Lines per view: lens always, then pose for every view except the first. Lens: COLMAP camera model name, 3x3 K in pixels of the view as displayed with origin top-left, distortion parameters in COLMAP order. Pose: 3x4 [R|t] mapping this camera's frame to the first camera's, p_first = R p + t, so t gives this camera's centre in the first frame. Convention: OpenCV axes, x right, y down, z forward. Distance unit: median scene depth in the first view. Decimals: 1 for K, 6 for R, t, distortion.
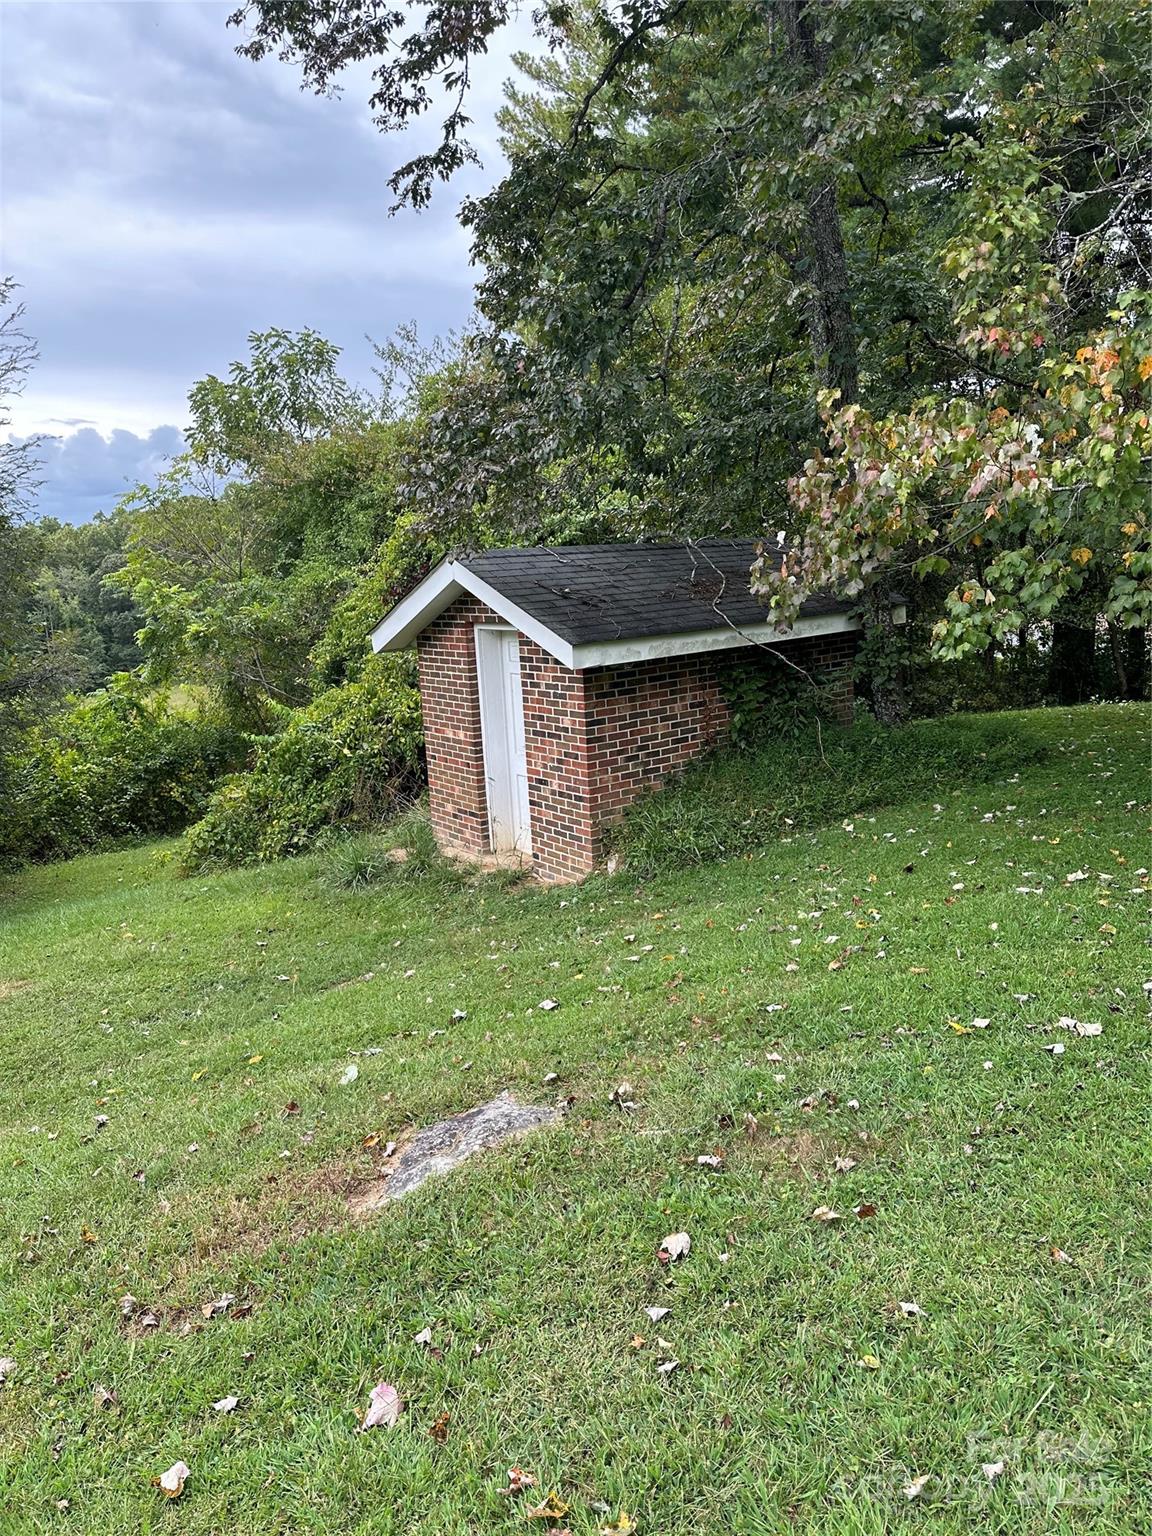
lens RADIAL K [[1073.3, 0, 583.2], [0, 1073.3, 767.6], [0, 0, 1]] dist [0.009819, -0.007474]
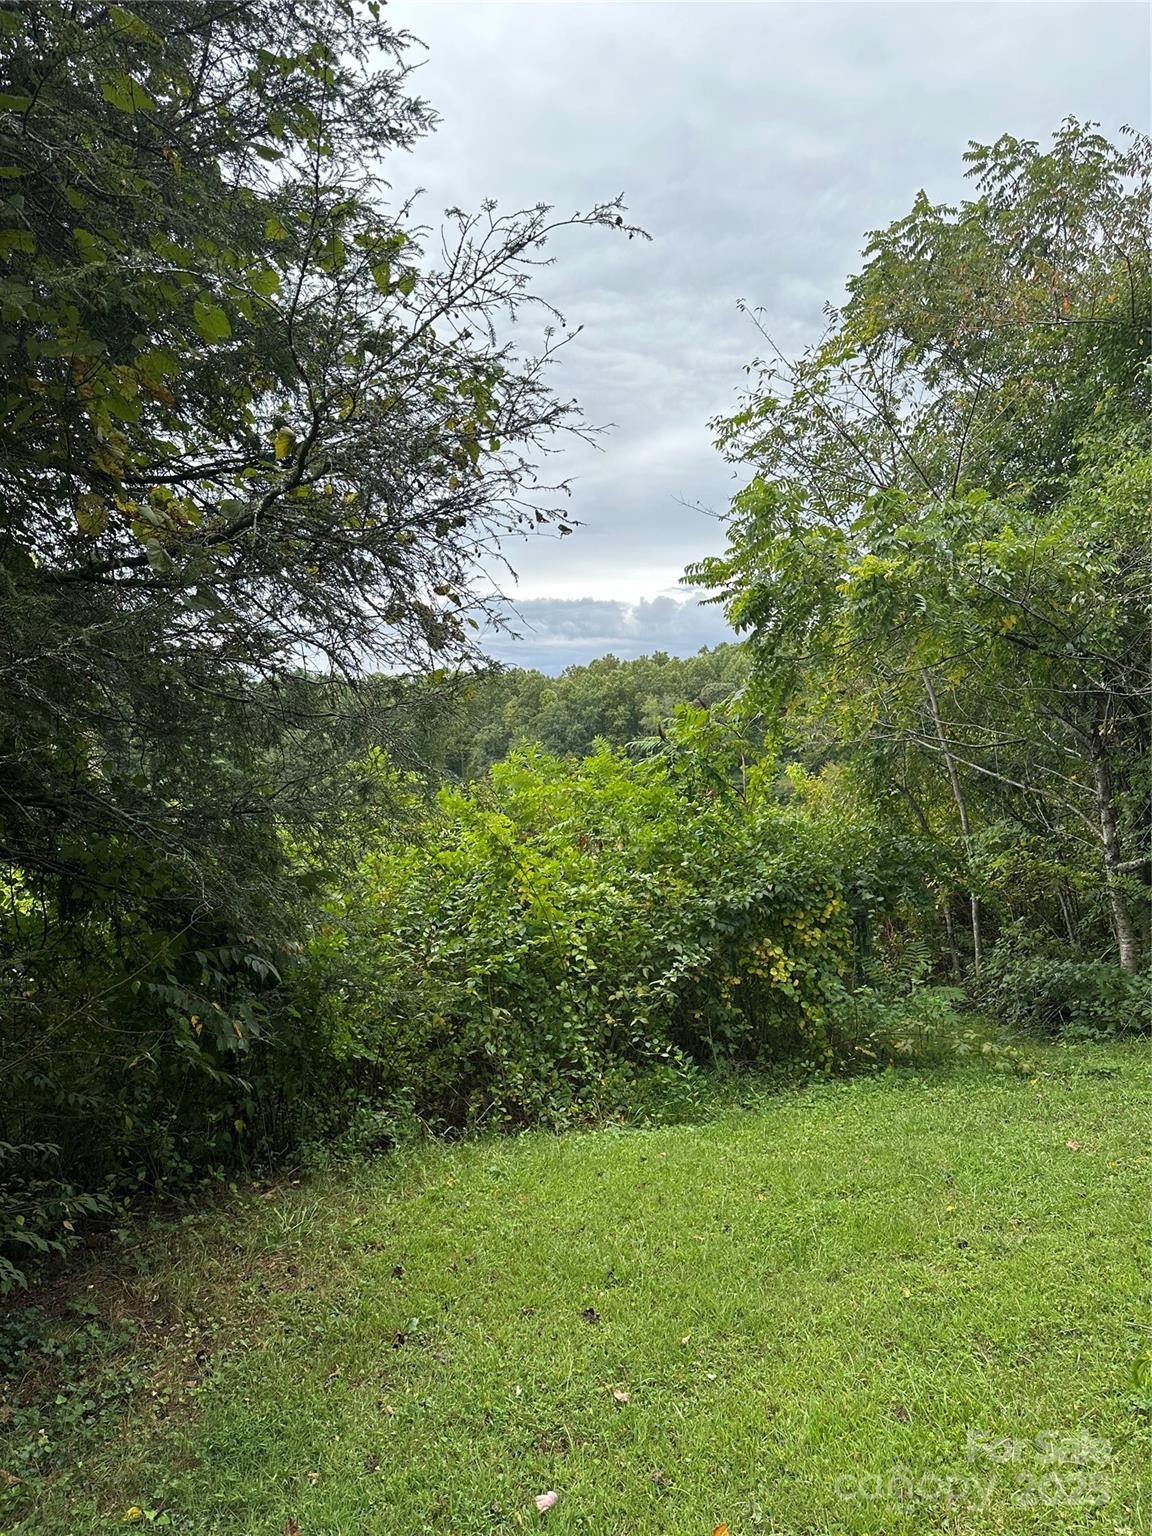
lens RADIAL K [[1075.4, 0, 578.5], [0, 1075.4, 765.3], [0, 0, 1]] dist [0.048078, 0.000858]
pose [[0.862981, 0.034646, -0.504048, -0.236845], [-0.101701, 0.989137, -0.106133, -0.003707], [0.494895, 0.142853, 0.857130, 0.584589]]
